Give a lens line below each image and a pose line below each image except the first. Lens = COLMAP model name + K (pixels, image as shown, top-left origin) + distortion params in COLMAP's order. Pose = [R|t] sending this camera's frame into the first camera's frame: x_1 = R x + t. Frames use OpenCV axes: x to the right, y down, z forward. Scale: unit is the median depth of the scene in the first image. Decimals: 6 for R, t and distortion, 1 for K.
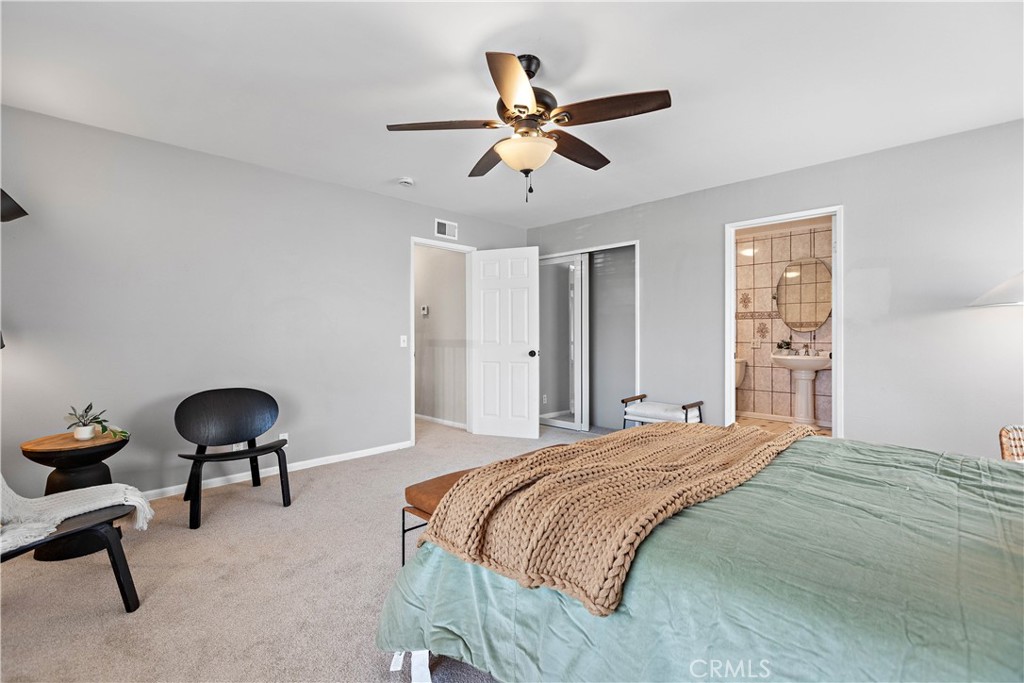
lens RADIAL K [[451.5, 0, 512.1], [0, 451.5, 338.1], [0, 0, 1]] dist [-0.001104, -0.000711]
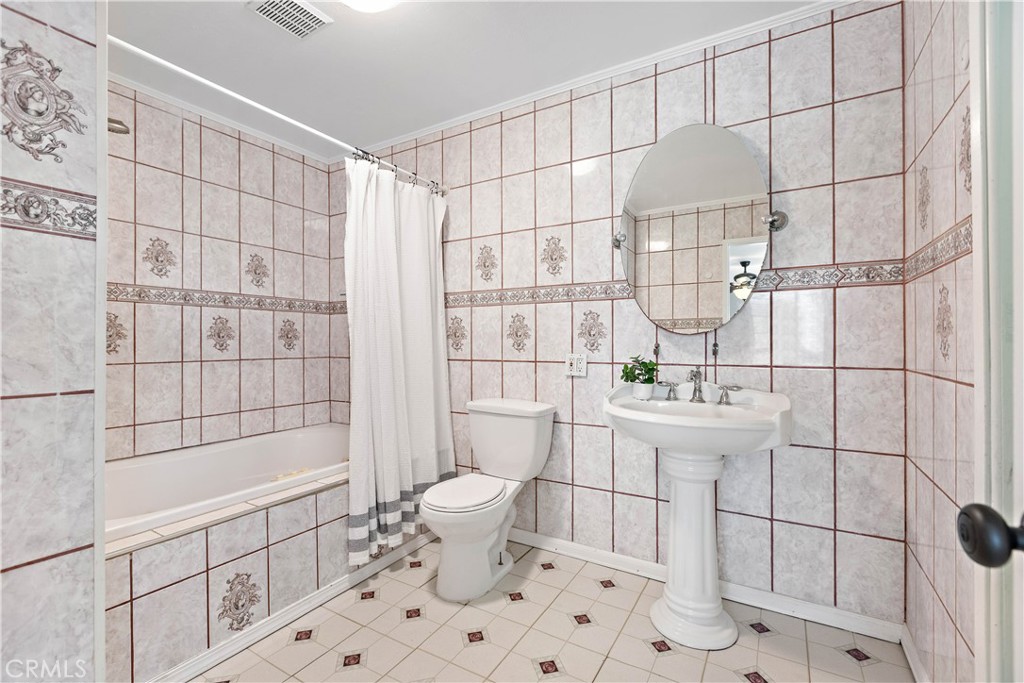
lens RADIAL K [[451.5, 0, 511.8], [0, 451.5, 341.7], [0, 0, 1]] dist [-0.001104, -0.000711]
pose [[0.971786, -0.001215, 0.235863, 0.408630], [0.002094, 0.999992, -0.003475, -0.006845], [-0.235857, 0.003871, 0.971780, 0.658028]]
